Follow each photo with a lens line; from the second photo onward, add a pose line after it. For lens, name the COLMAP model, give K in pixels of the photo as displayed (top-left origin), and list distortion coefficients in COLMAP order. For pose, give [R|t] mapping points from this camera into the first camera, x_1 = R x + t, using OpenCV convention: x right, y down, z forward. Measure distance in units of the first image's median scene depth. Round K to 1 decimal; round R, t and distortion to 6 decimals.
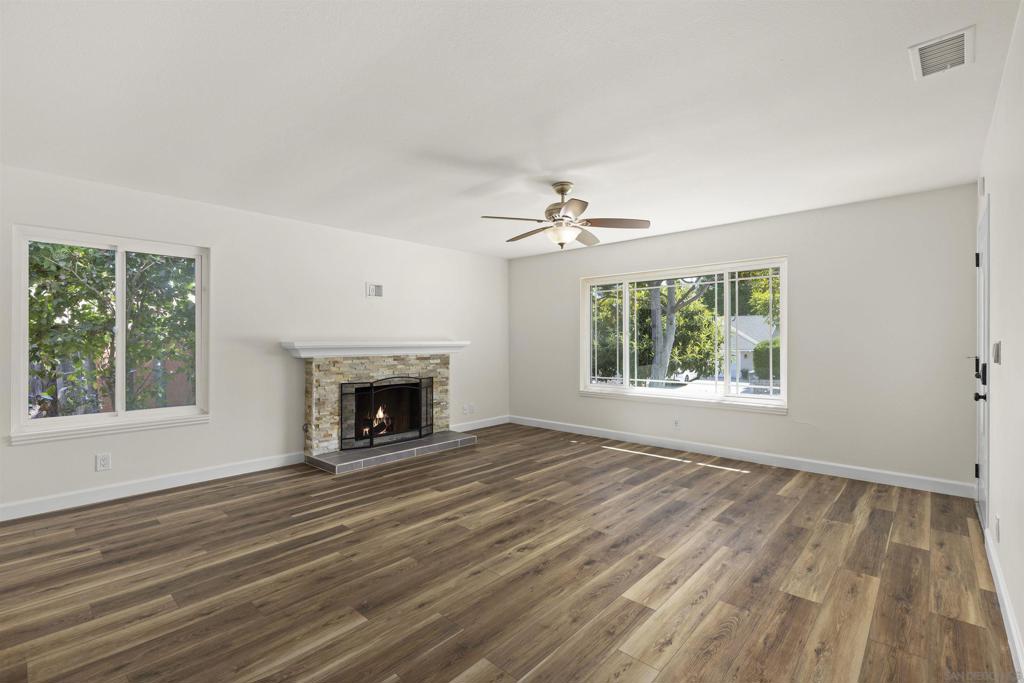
lens RADIAL K [[459.7, 0, 511.0], [0, 459.7, 340.6], [0, 0, 1]] dist [0.008489, -0.000407]
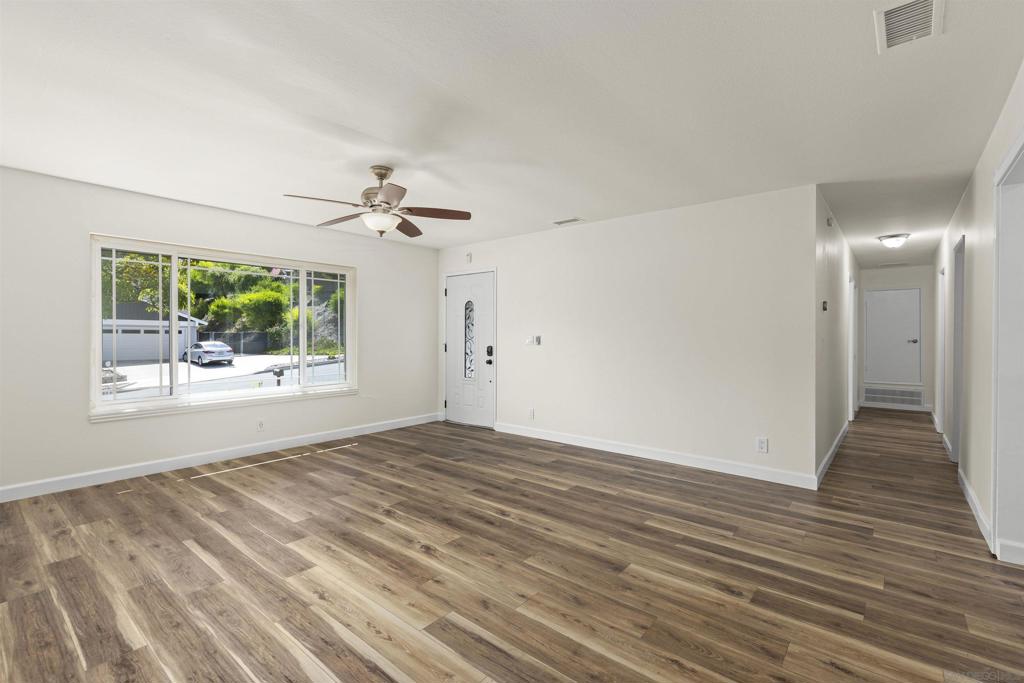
lens RADIAL K [[459.7, 0, 526.0], [0, 459.7, 336.7], [0, 0, 1]] dist [0.008489, -0.000407]
pose [[-0.071375, -0.001993, 0.997448, -0.881893], [-0.002251, 0.999996, 0.001837, 0.002075], [-0.997447, -0.002114, -0.071379, 0.800851]]
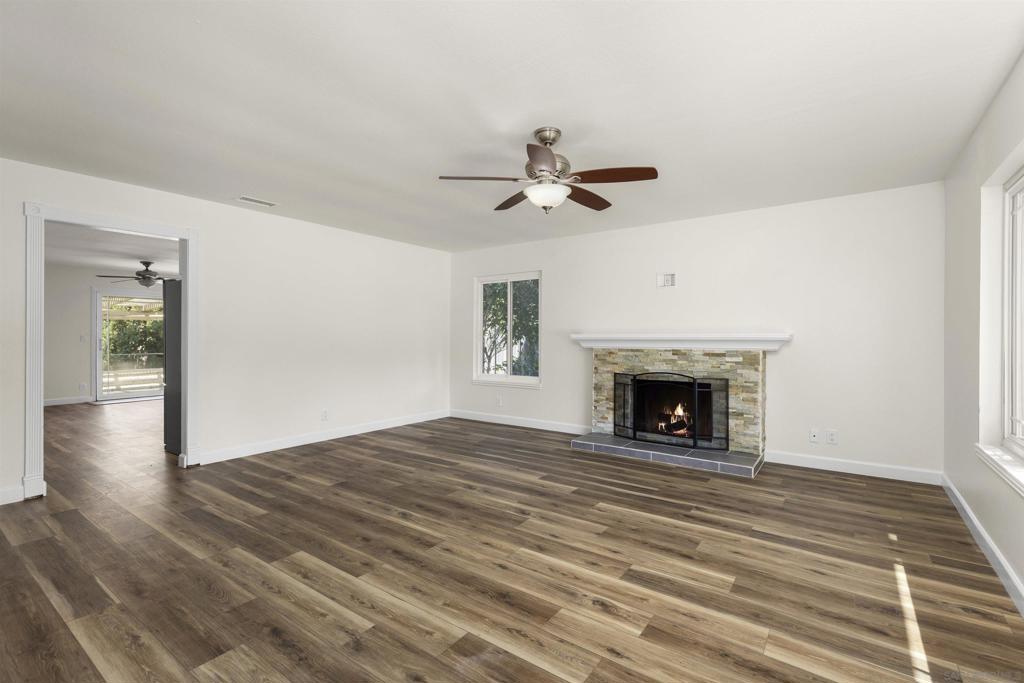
lens RADIAL K [[459.7, 0, 521.7], [0, 459.7, 339.4], [0, 0, 1]] dist [0.008489, -0.000407]
pose [[0.123587, 0.005916, -0.992316, 0.920147], [-0.001423, 0.999982, 0.005784, 0.012638], [0.992333, 0.000697, 0.123594, 0.893159]]
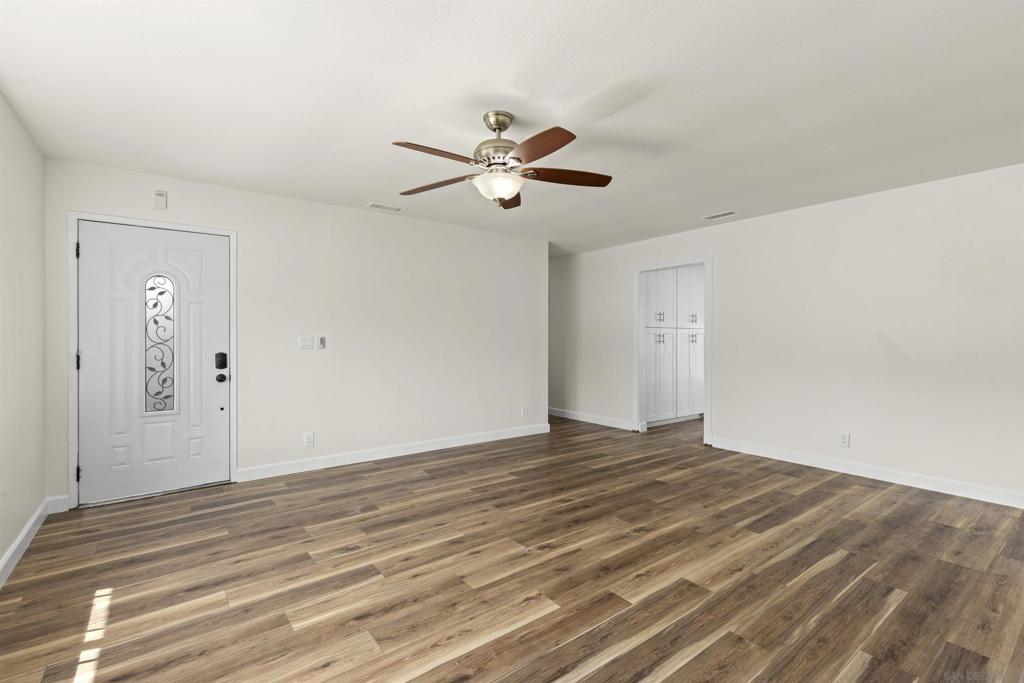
lens RADIAL K [[459.7, 0, 516.1], [0, 459.7, 337.9], [0, 0, 1]] dist [0.008489, -0.000407]
pose [[-0.985156, 0.000226, 0.171659, -0.038394], [0.000744, 0.999995, 0.002952, 0.001123], [-0.171658, 0.003036, -0.985152, 1.766425]]
